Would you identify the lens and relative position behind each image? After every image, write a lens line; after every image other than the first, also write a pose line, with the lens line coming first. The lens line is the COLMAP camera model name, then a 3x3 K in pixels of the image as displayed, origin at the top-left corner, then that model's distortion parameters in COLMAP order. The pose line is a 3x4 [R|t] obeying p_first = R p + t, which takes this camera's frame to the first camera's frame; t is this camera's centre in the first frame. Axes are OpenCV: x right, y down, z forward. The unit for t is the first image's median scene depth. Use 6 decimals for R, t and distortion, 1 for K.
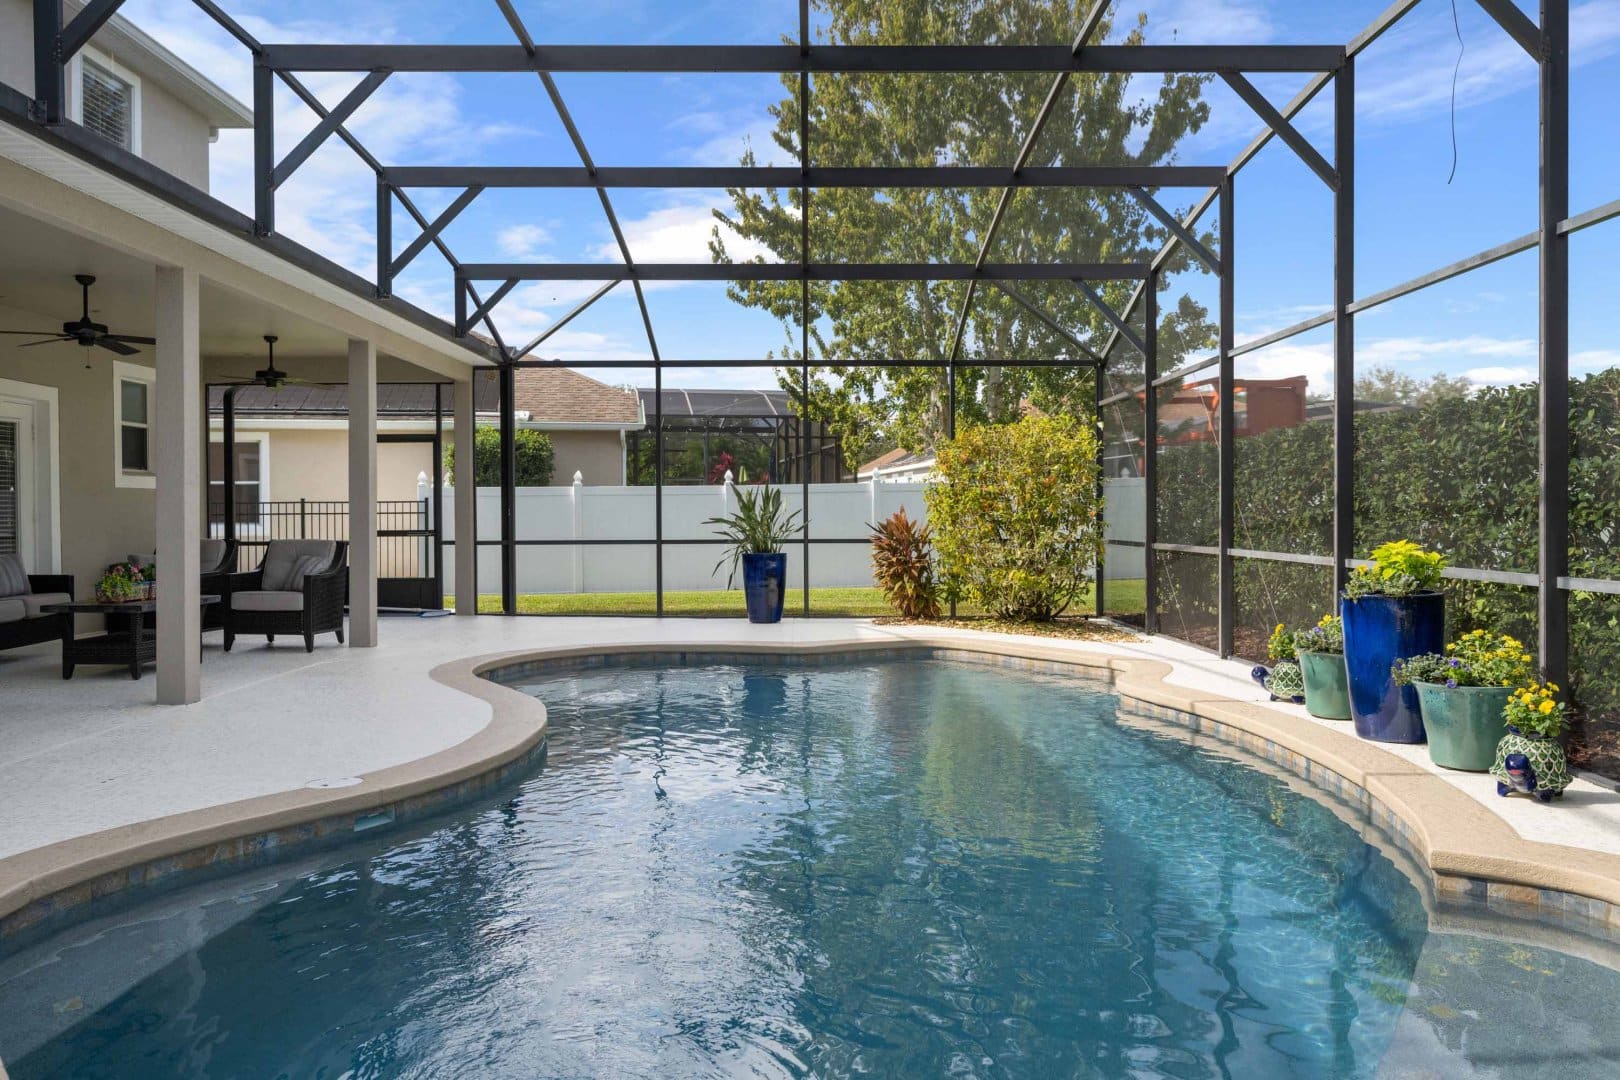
lens RADIAL K [[1188.5, 0, 799.9], [0, 1188.5, 538.0], [0, 0, 1]] dist [0.010303, -0.000733]
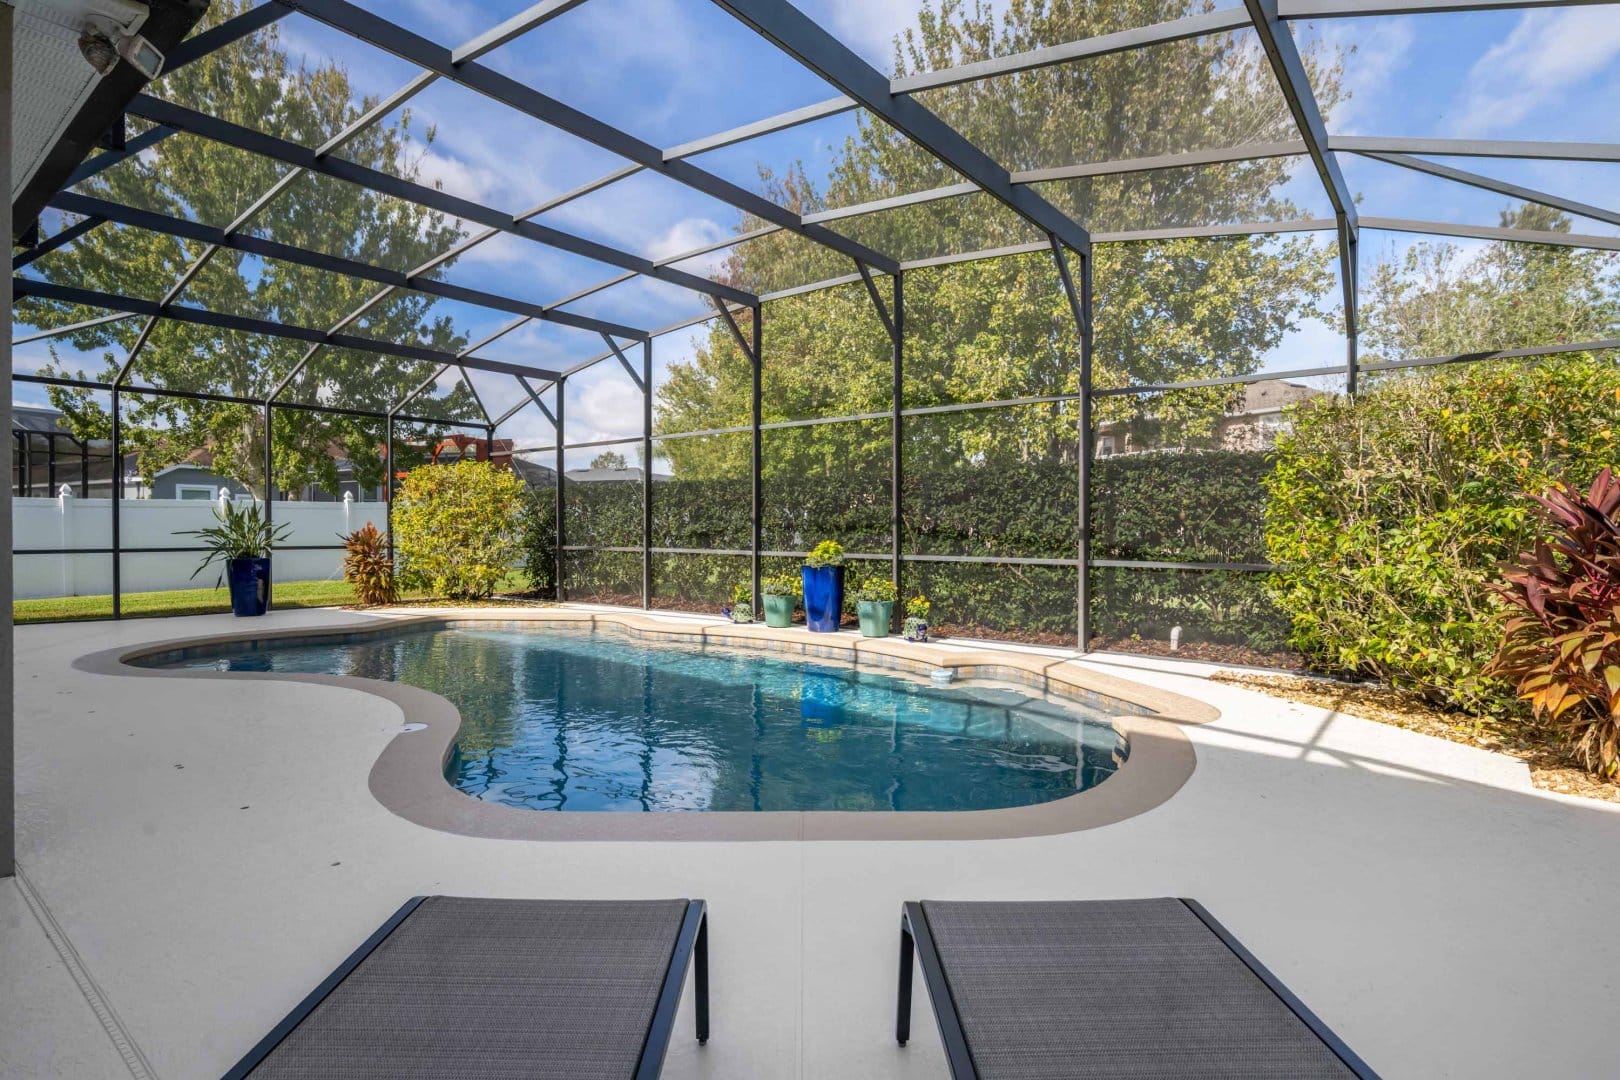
lens RADIAL K [[840.3, 0, 802.6], [0, 840.3, 535.9], [0, 0, 1]] dist [0.004891, -0.000157]
pose [[0.625500, -0.000253, 0.780224, -0.344565], [0.009354, 0.999931, -0.007175, 0.001947], [-0.780168, 0.011786, 0.625458, 0.029846]]
